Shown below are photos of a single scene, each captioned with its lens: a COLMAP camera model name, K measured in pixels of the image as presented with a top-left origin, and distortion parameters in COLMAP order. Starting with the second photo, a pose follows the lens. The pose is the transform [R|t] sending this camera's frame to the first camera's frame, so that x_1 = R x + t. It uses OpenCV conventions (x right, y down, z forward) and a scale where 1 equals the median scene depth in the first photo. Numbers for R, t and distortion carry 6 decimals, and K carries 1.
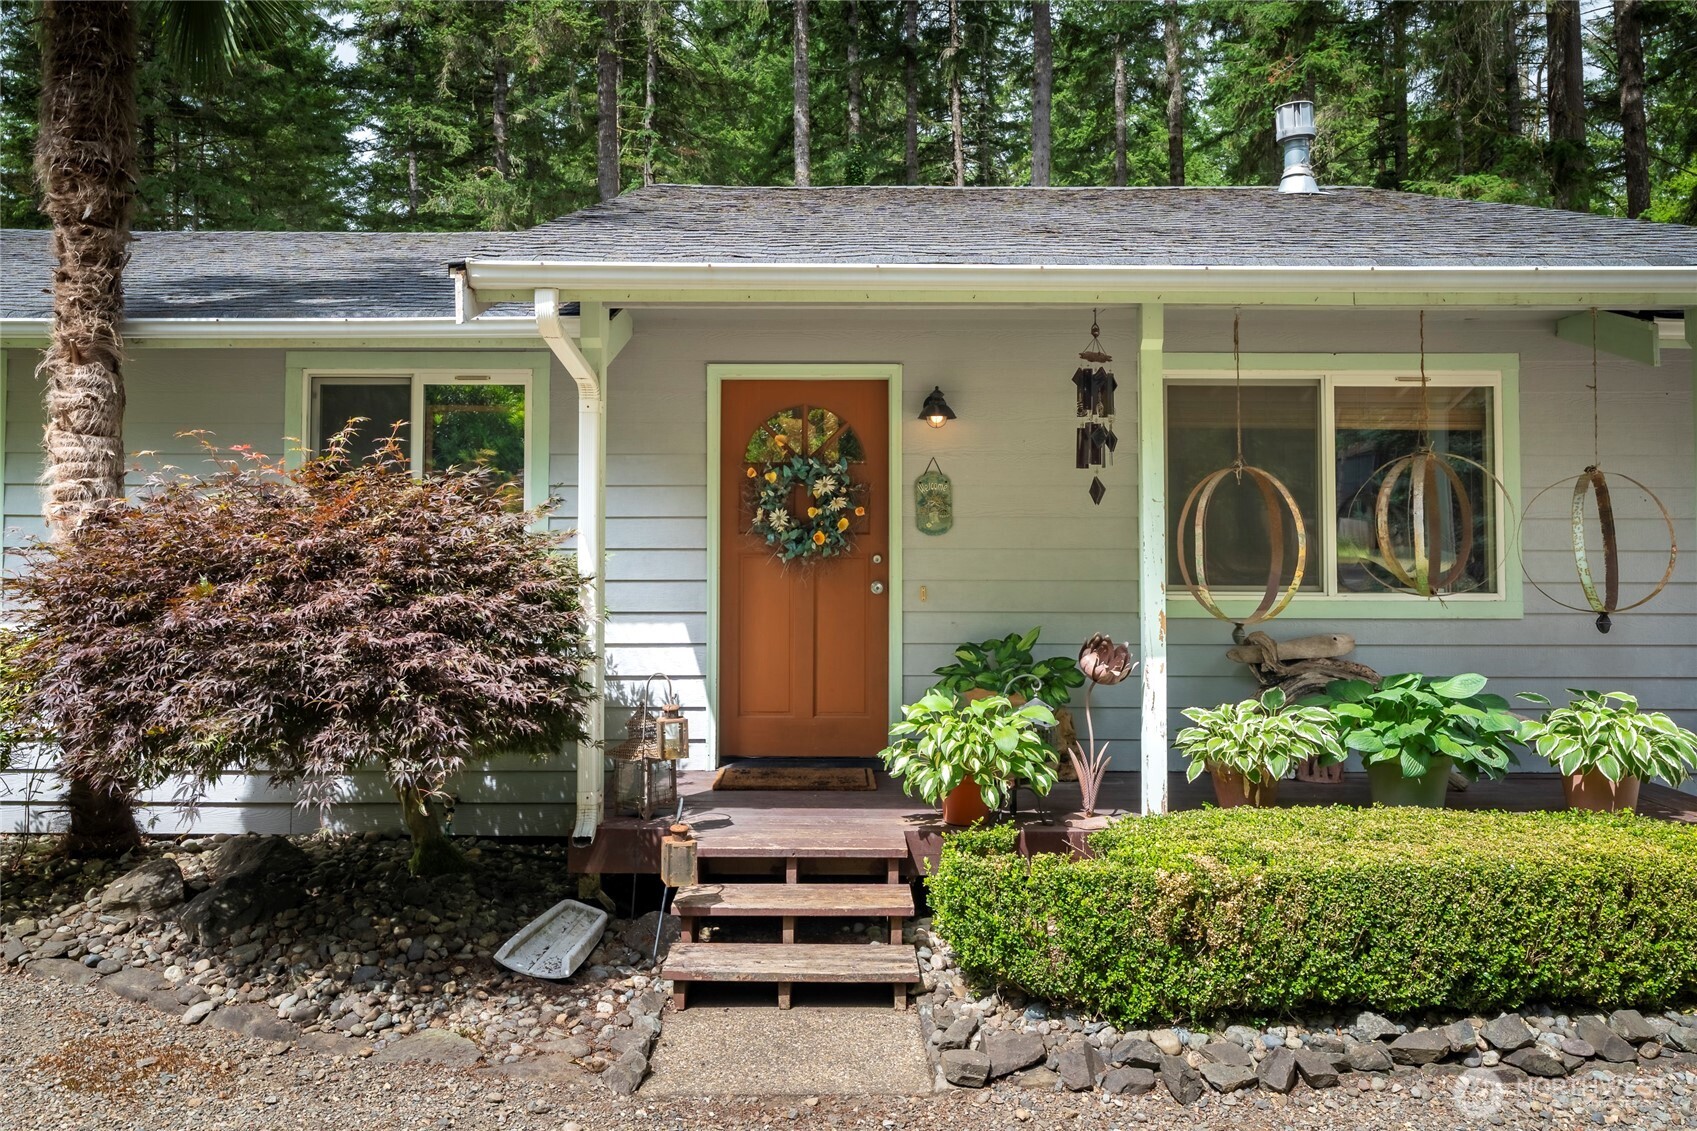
lens RADIAL K [[1242.1, 0, 821.2], [0, 1242.1, 491.1], [0, 0, 1]] dist [-0.006166, 0.006461]
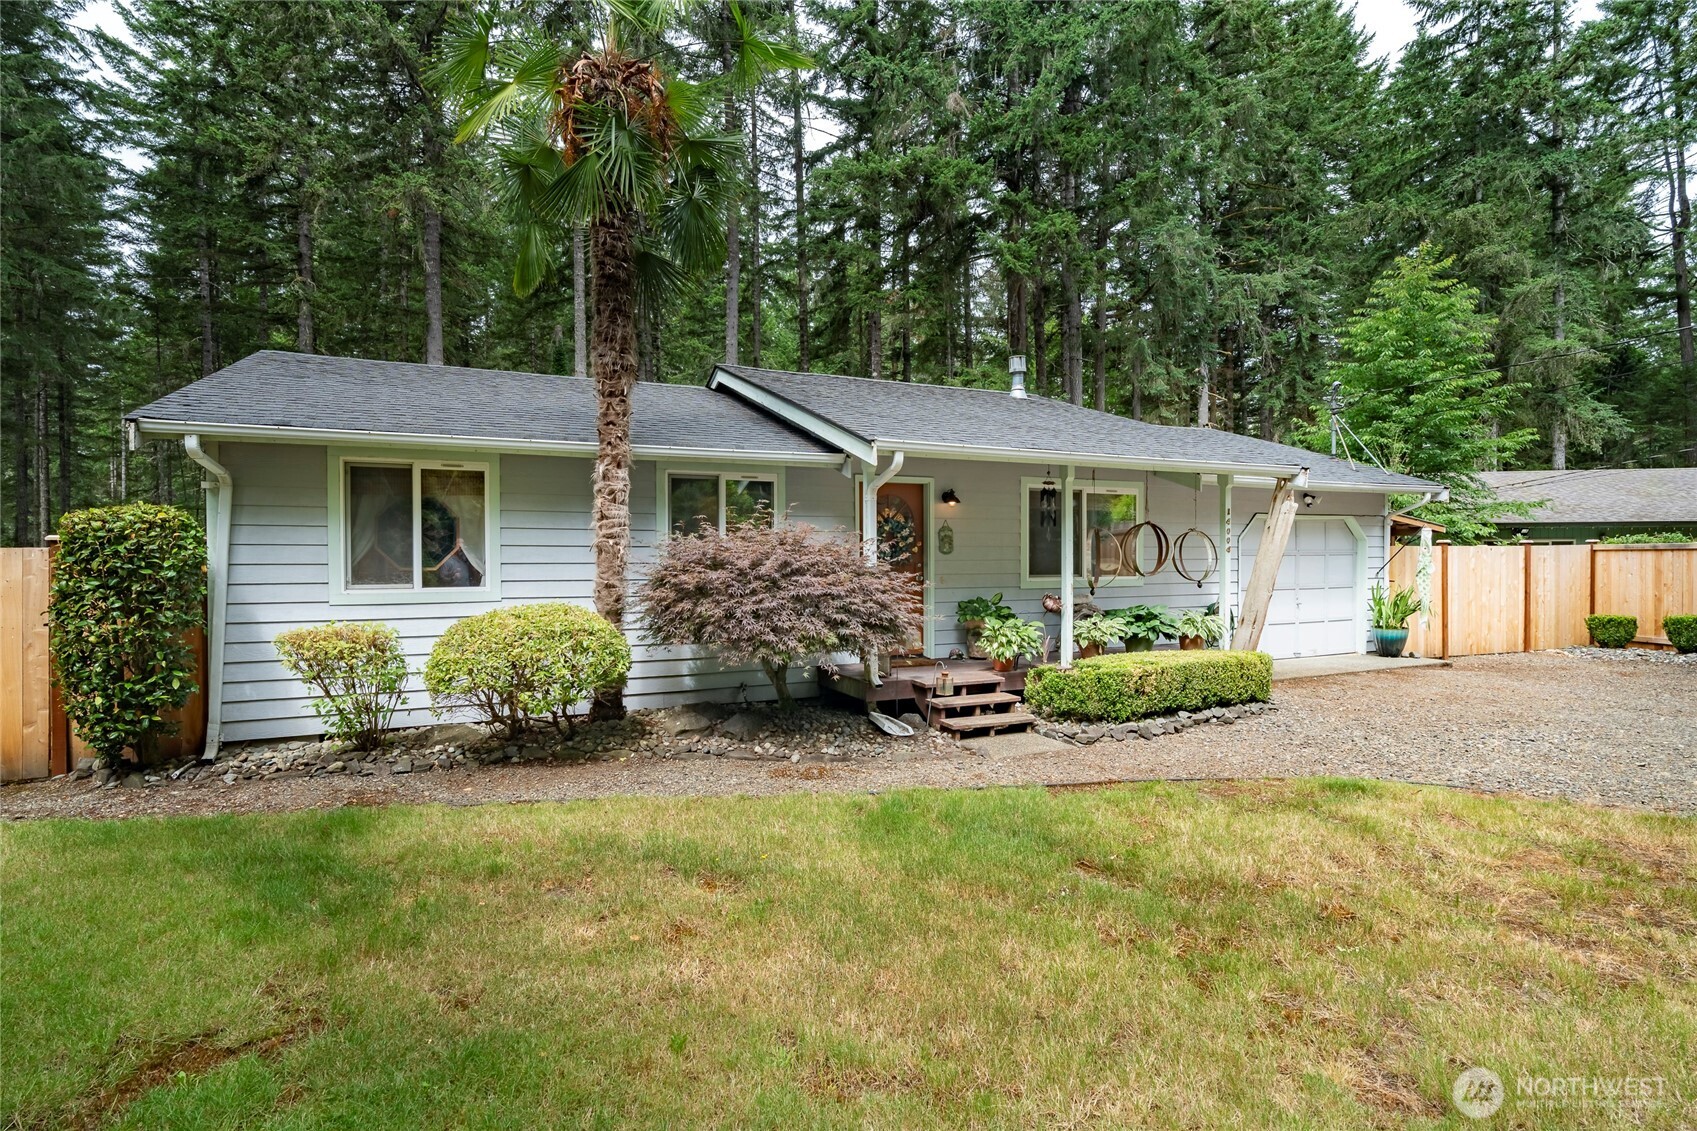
lens RADIAL K [[830.7, 0, 851.0], [0, 830.7, 564.6], [0, 0, 1]] dist [0.001537, 0.000035]
pose [[0.905087, -0.007955, 0.425153, -0.864689], [-0.012059, 0.998943, 0.044362, -0.013083], [-0.425056, -0.045279, 0.904034, -0.358112]]
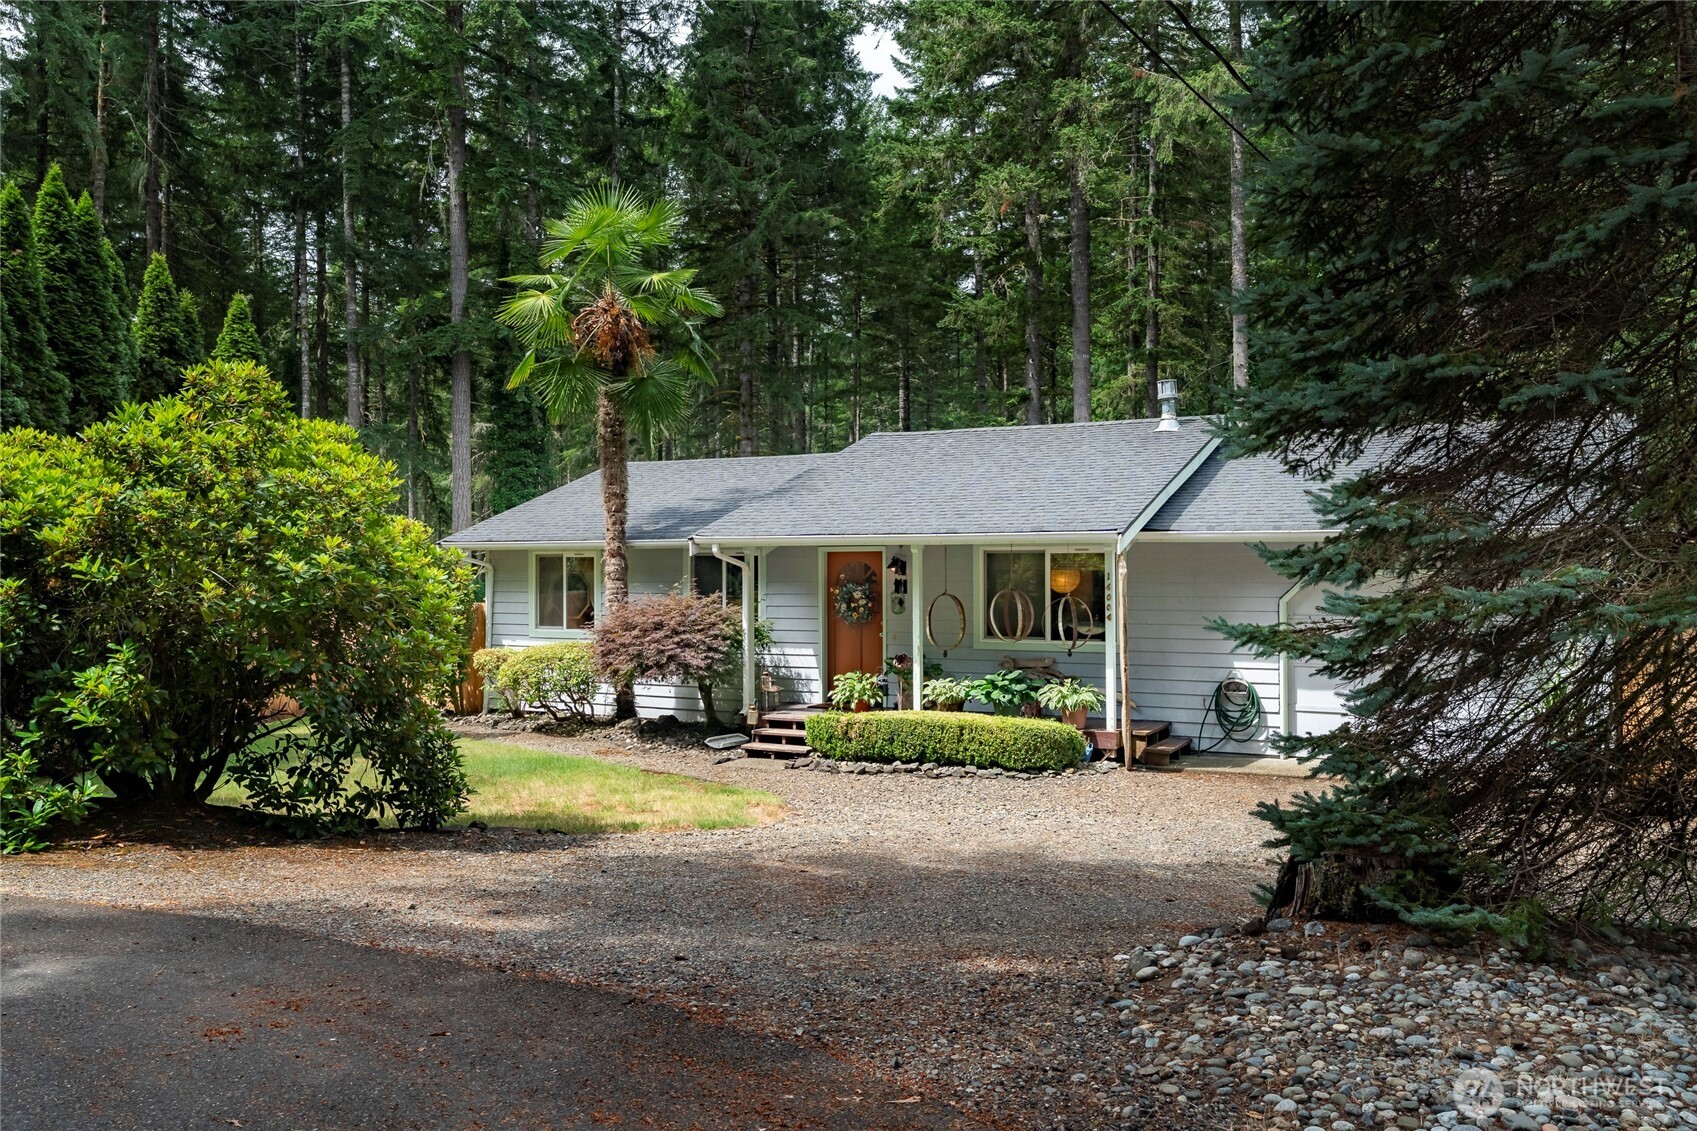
lens RADIAL K [[1416.4, 0, 848.4], [0, 1416.4, 565.7], [0, 0, 1]] dist [0.001285, 0.000090]
pose [[0.880699, -0.003906, -0.473659, 1.662519], [0.022080, 0.999218, 0.032814, -0.194704], [0.473161, -0.039358, 0.880097, -1.912327]]
